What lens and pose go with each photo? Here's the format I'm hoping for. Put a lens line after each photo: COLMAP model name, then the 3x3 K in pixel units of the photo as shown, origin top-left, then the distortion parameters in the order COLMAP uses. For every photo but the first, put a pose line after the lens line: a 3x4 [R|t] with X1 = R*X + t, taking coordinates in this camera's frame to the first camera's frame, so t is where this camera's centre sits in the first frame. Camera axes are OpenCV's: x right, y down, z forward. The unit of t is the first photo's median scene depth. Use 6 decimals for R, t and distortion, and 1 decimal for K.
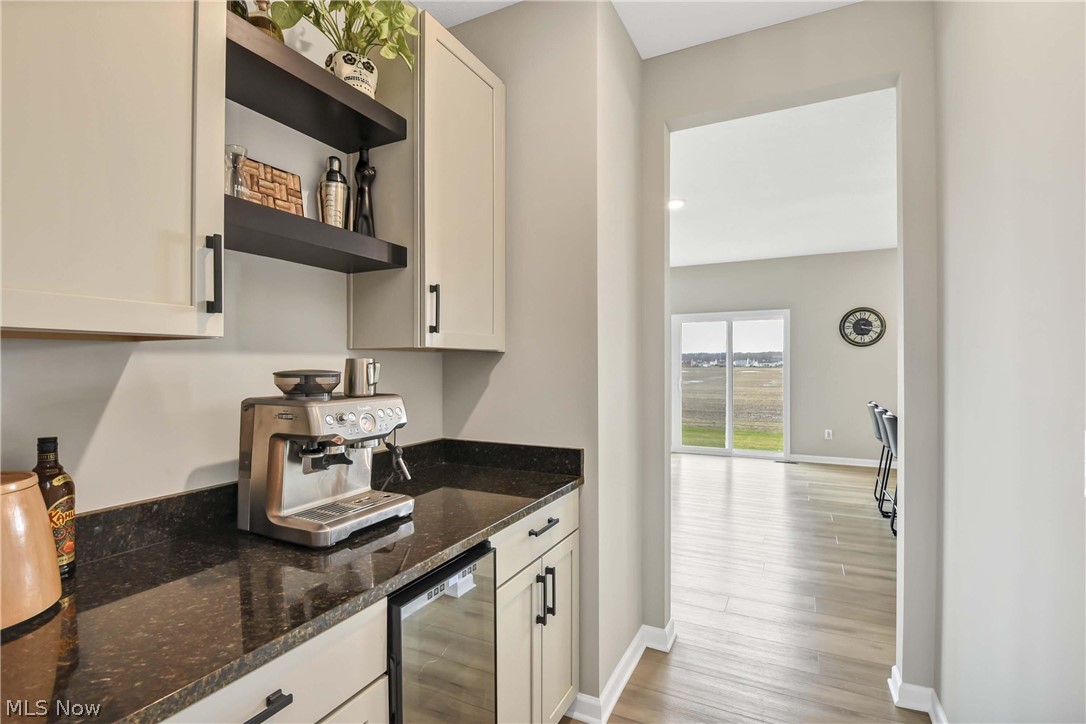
lens RADIAL K [[506.2, 0, 558.1], [0, 506.2, 359.3], [0, 0, 1]] dist [-0.025236, -0.000680]
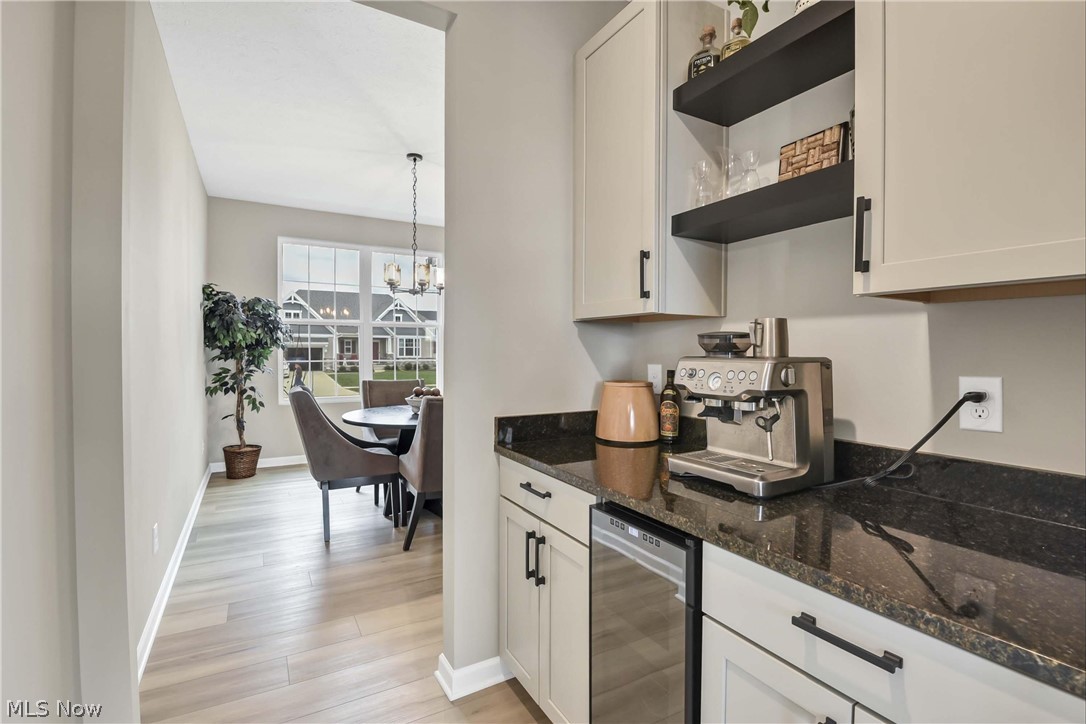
lens RADIAL K [[494.7, 0, 536.1], [0, 494.7, 355.8], [0, 0, 1]] dist [-0.001935, -0.000686]
pose [[-0.563350, 0.011095, -0.826144, 0.685051], [-0.000604, 0.999904, 0.013840, 0.060837], [0.826218, 0.008296, -0.563289, 1.303515]]
